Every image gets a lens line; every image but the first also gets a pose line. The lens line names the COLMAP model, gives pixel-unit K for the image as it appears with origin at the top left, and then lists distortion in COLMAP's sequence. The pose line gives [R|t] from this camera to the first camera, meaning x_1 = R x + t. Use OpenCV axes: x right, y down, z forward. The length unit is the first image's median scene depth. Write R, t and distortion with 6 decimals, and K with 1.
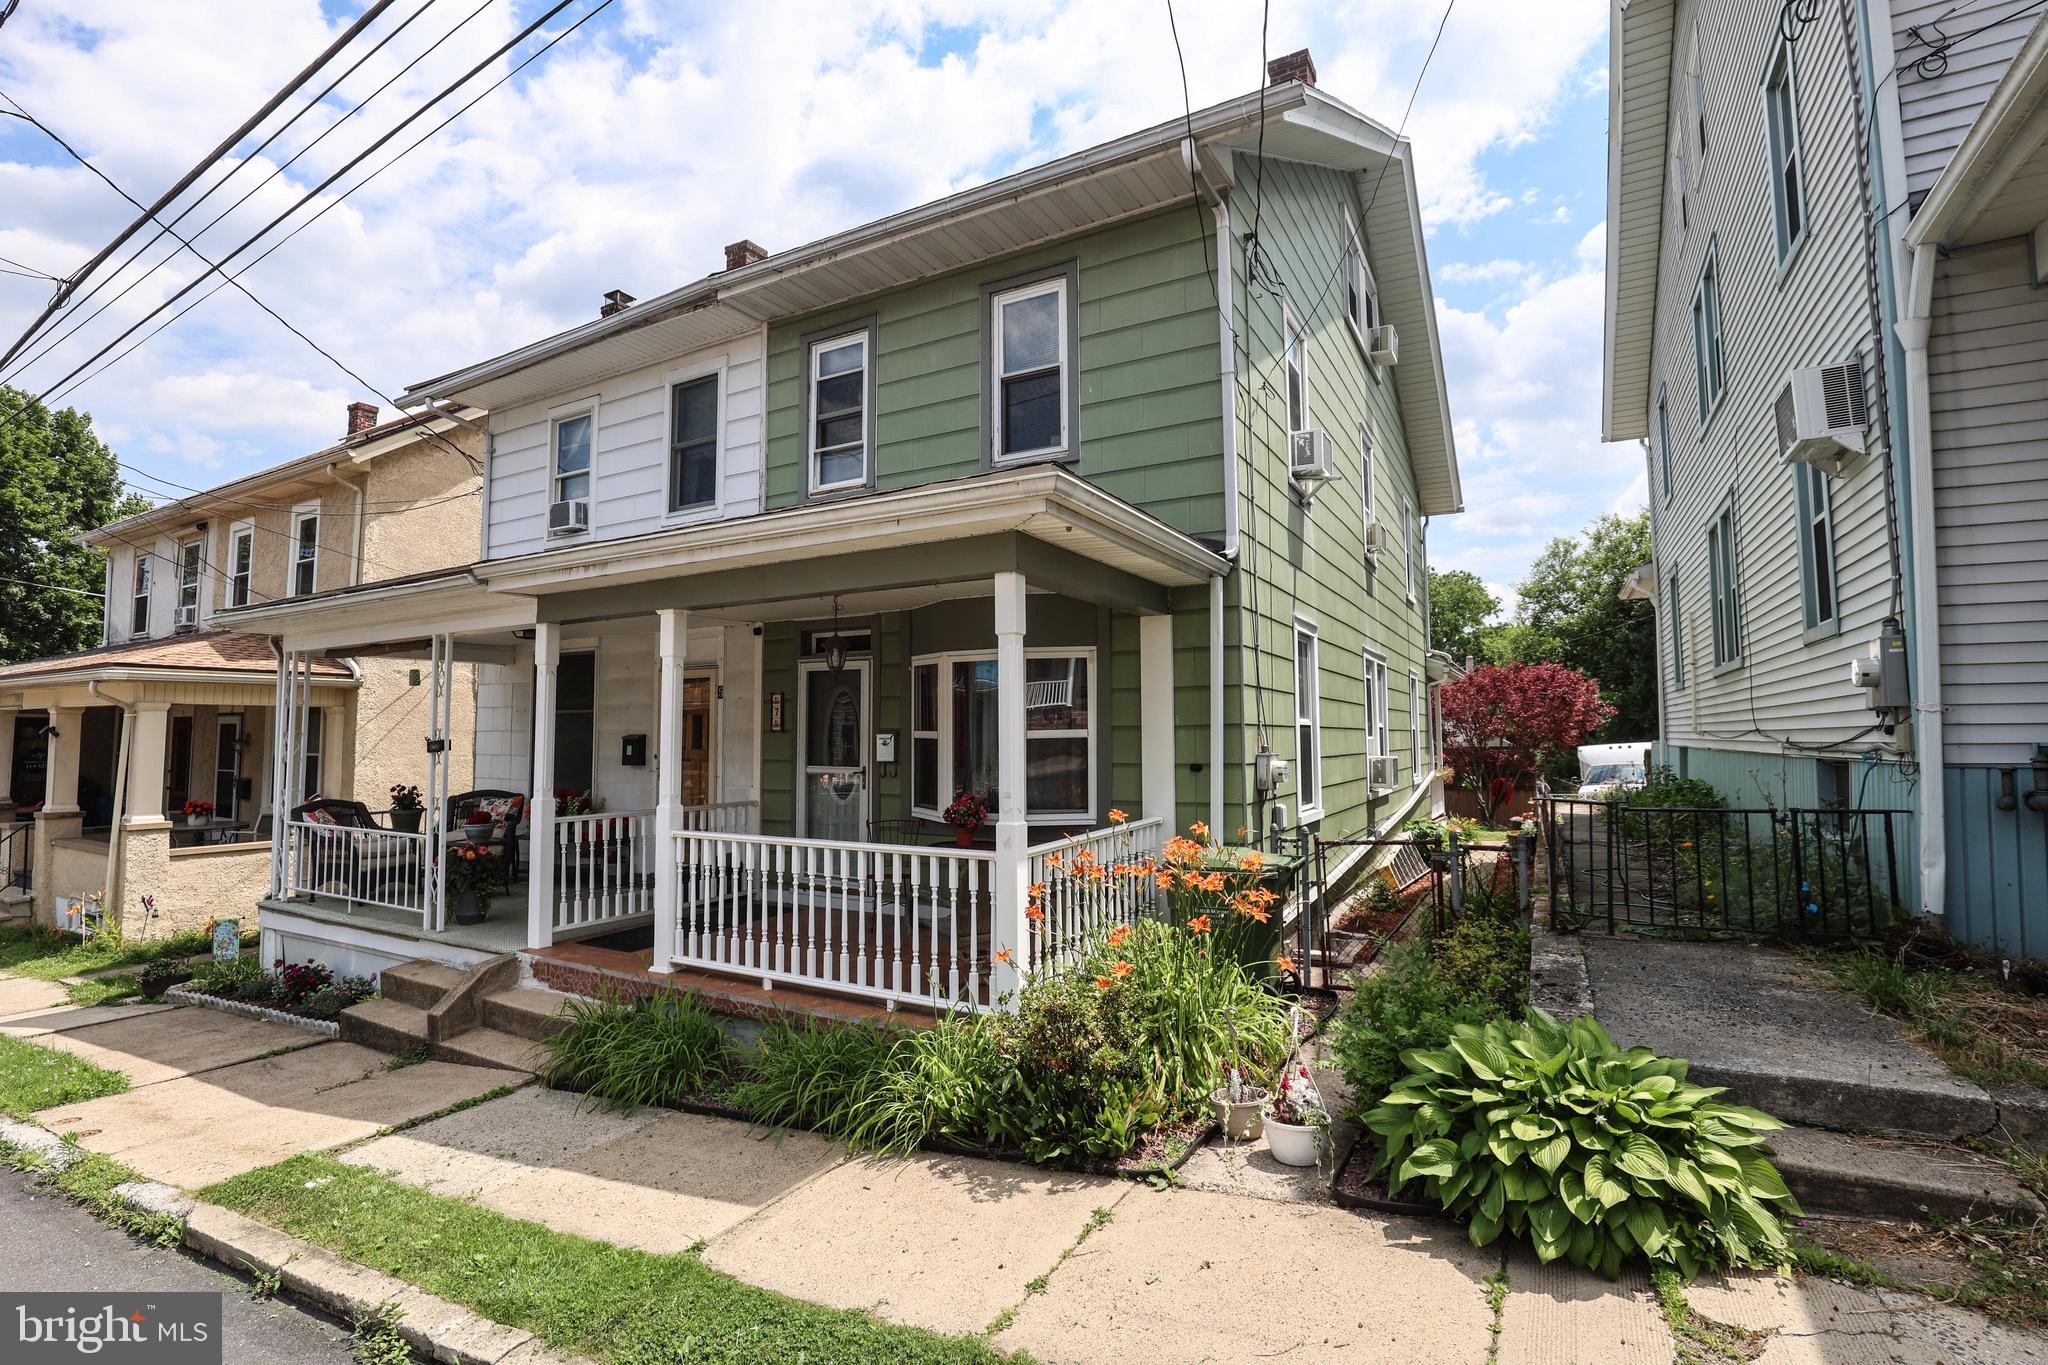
lens RADIAL K [[942.5, 0, 963.4], [0, 942.5, 677.1], [0, 0, 1]] dist [-0.037627, 0.007295]
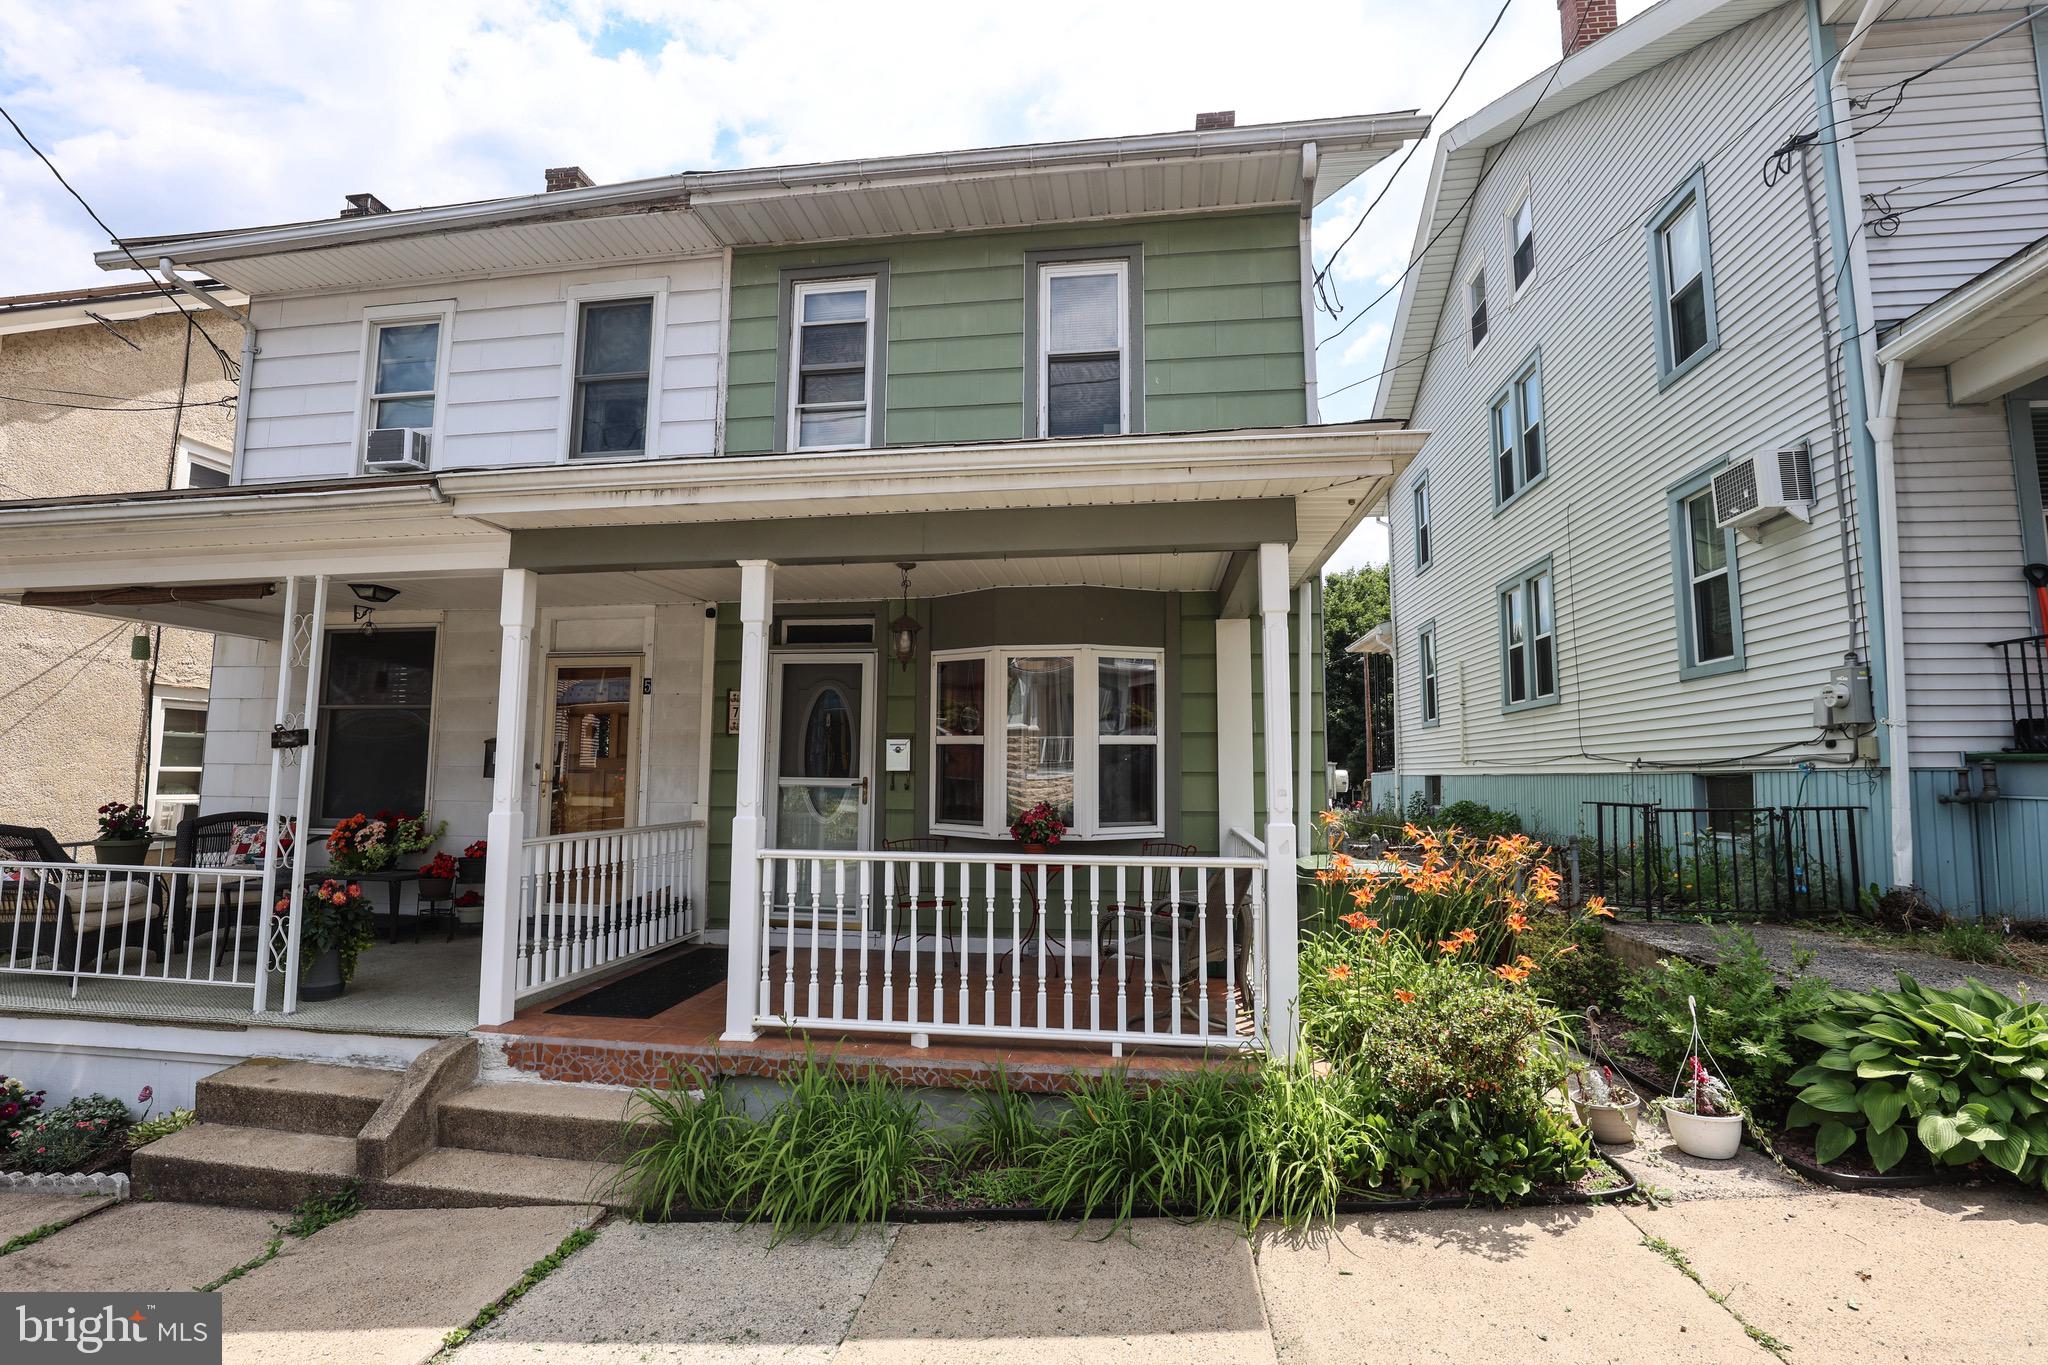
lens RADIAL K [[942.5, 0, 1003.3], [0, 942.5, 676.2], [0, 0, 1]] dist [-0.037627, 0.007295]
pose [[0.925861, 0.049567, 0.374600, -0.371137], [-0.034477, 0.998305, -0.046884, 0.046826], [-0.376289, 0.030493, 0.926000, 0.194766]]
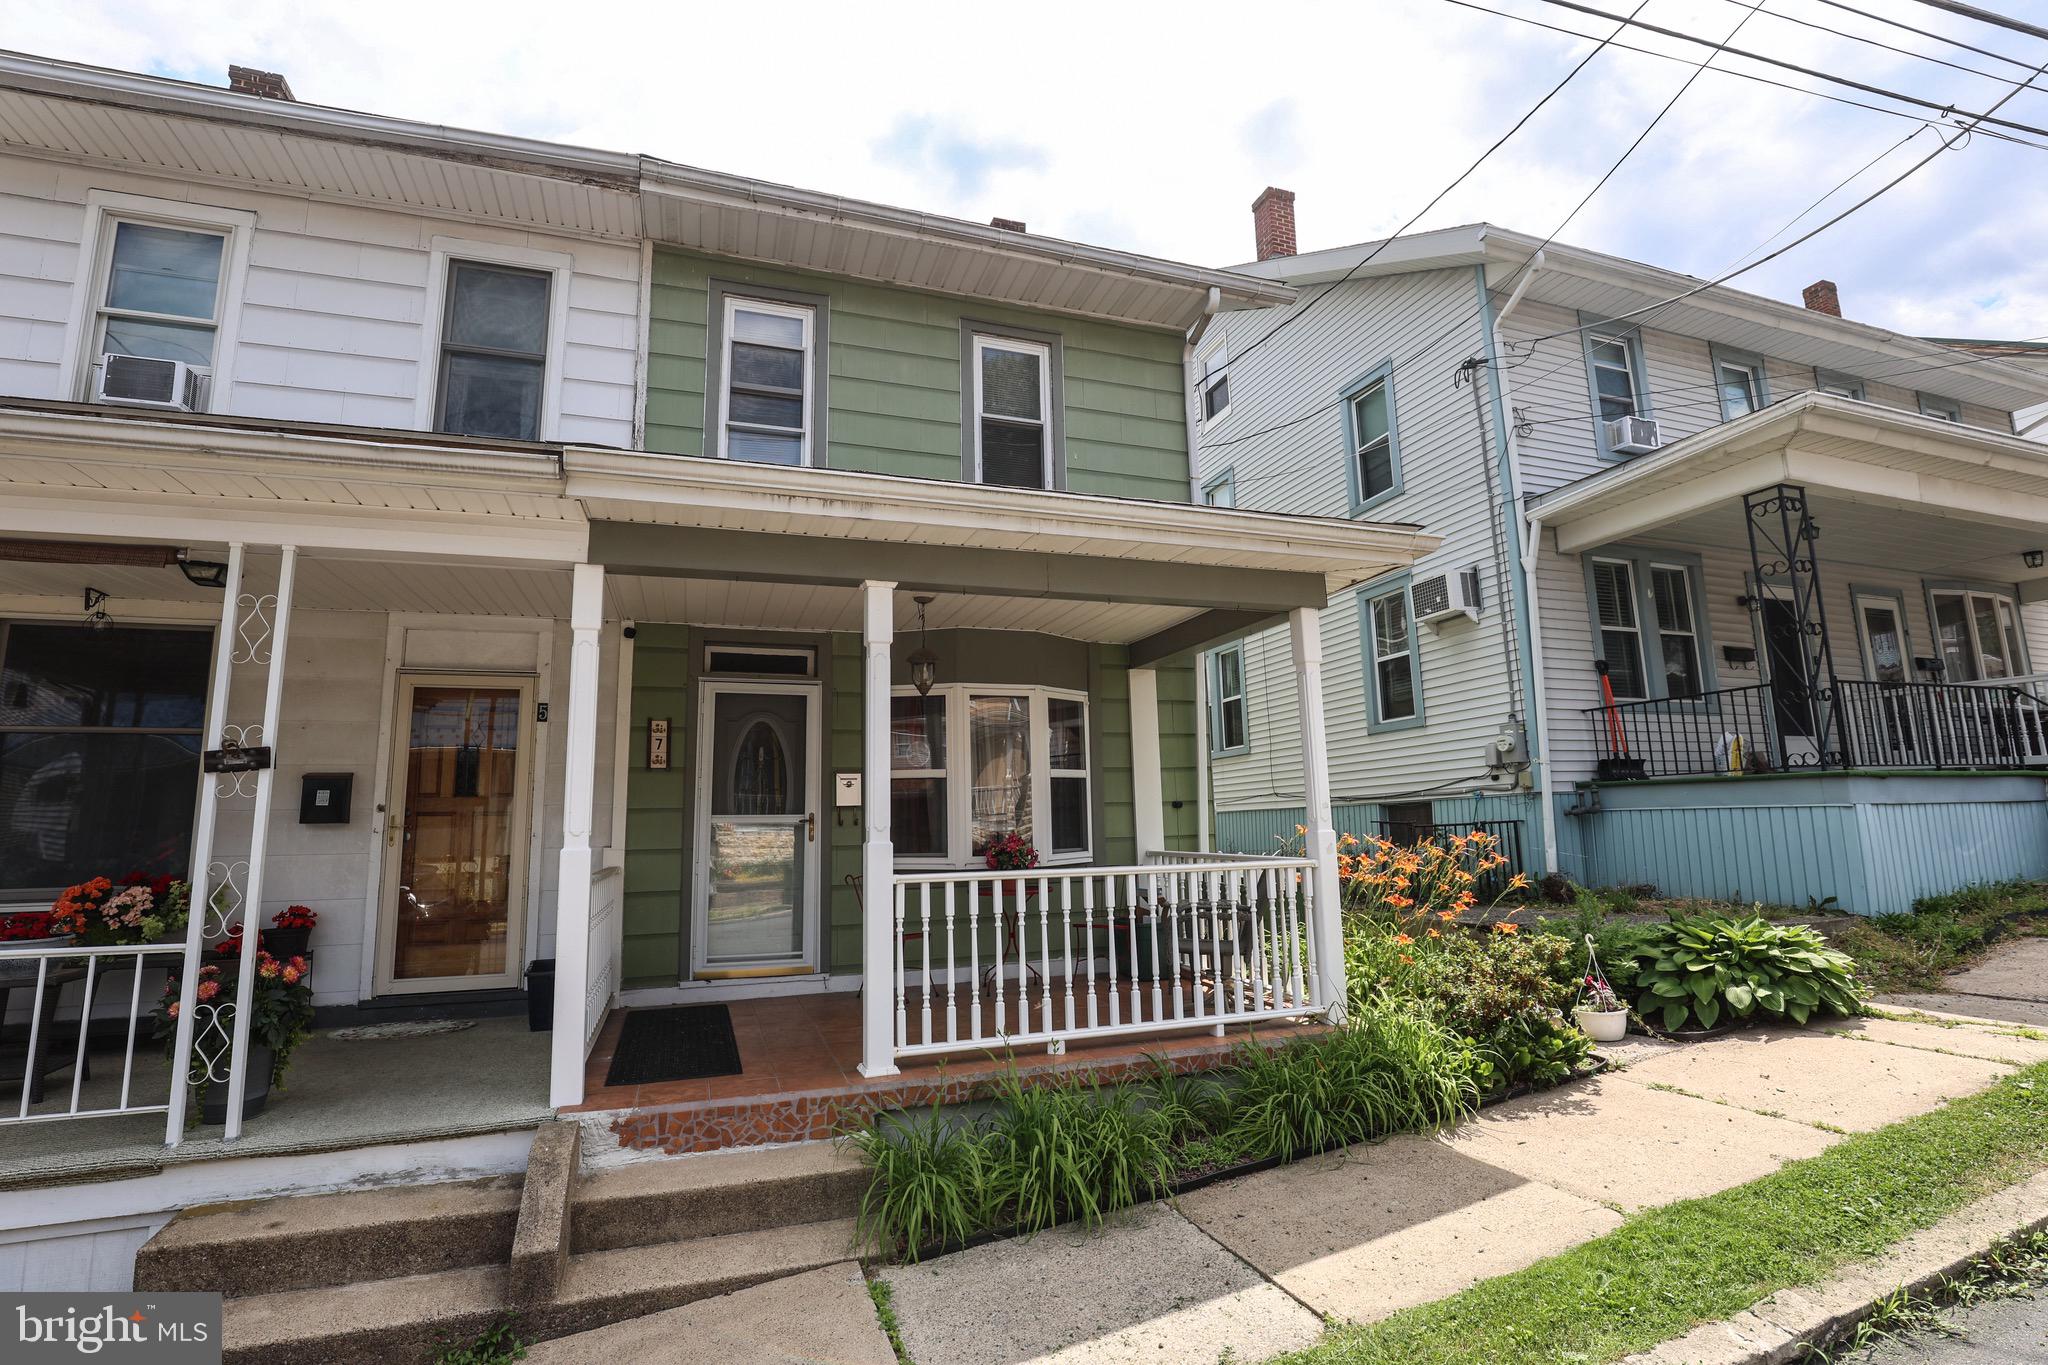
lens RADIAL K [[942.5, 0, 1012.8], [0, 942.5, 677.0], [0, 0, 1]] dist [-0.037627, 0.007295]
pose [[0.648674, 0.113614, 0.752538, -0.732778], [-0.029672, 0.991818, -0.124162, 0.086839], [-0.760488, 0.058211, 0.646738, 0.388957]]
